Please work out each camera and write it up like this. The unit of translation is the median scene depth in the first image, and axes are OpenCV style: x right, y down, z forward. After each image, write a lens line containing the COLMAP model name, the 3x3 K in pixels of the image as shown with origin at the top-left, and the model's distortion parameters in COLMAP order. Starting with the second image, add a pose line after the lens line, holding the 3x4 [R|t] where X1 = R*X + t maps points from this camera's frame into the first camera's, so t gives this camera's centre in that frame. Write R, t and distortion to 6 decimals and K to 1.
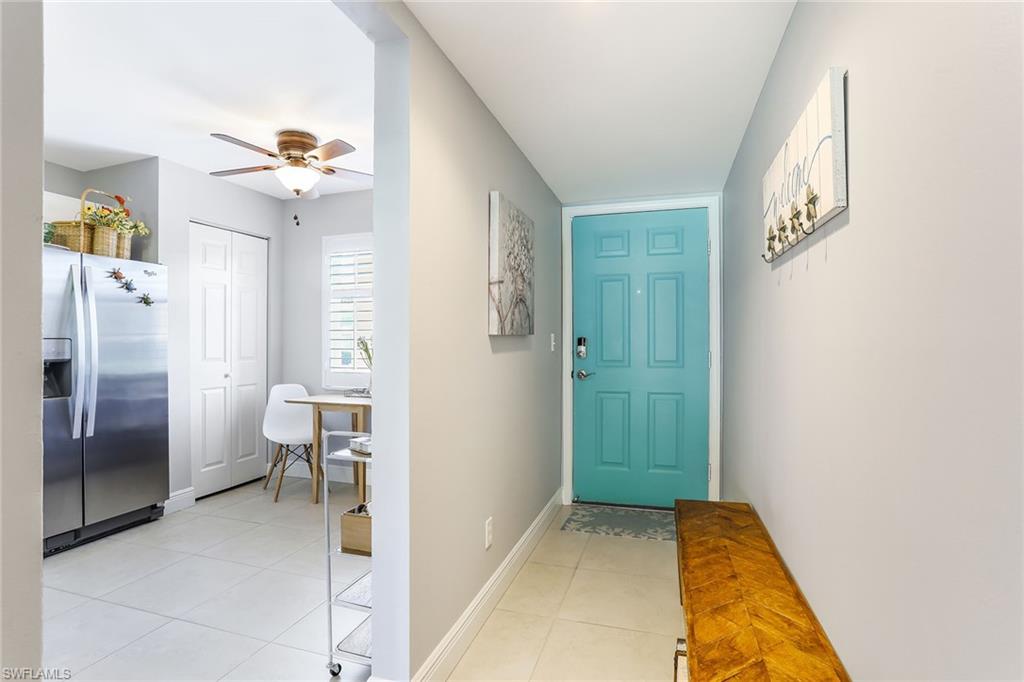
lens RADIAL K [[525.5, 0, 503.0], [0, 525.5, 337.9], [0, 0, 1]] dist [-0.055225, 0.034238]
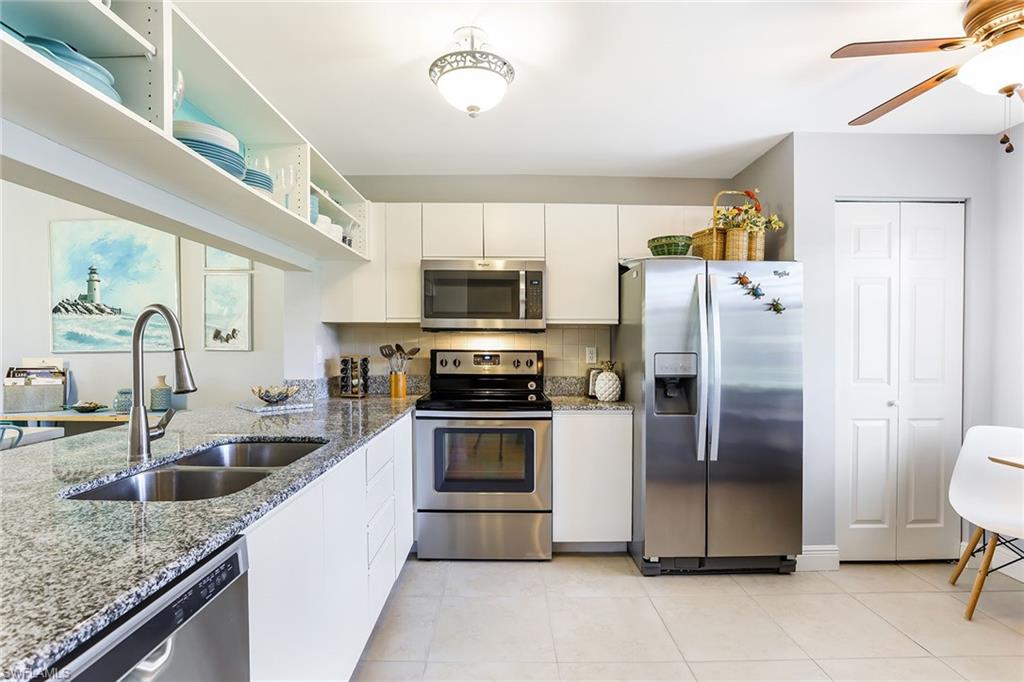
lens RADIAL K [[506.0, 0, 510.9], [0, 506.0, 343.0], [0, 0, 1]] dist [-0.051254, 0.025364]
pose [[0.356240, 0.000758, -0.934394, -0.092250], [0.001494, 0.999998, 0.001381, -0.016454], [0.934393, -0.001888, 0.356238, 0.310613]]
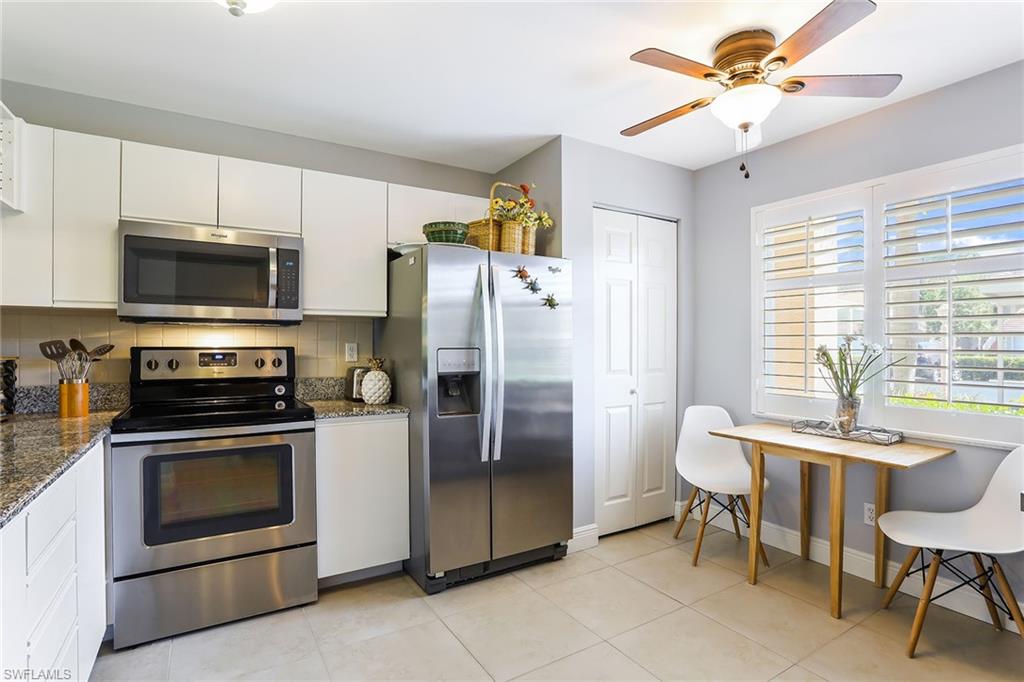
lens RADIAL K [[503.1, 0, 509.3], [0, 503.1, 345.9], [0, 0, 1]] dist [-0.062745, 0.029981]
pose [[0.779991, 0.008404, -0.625734, -0.226451], [0.001359, 0.999885, 0.015123, -0.013730], [0.625789, -0.012646, 0.779890, 0.311189]]
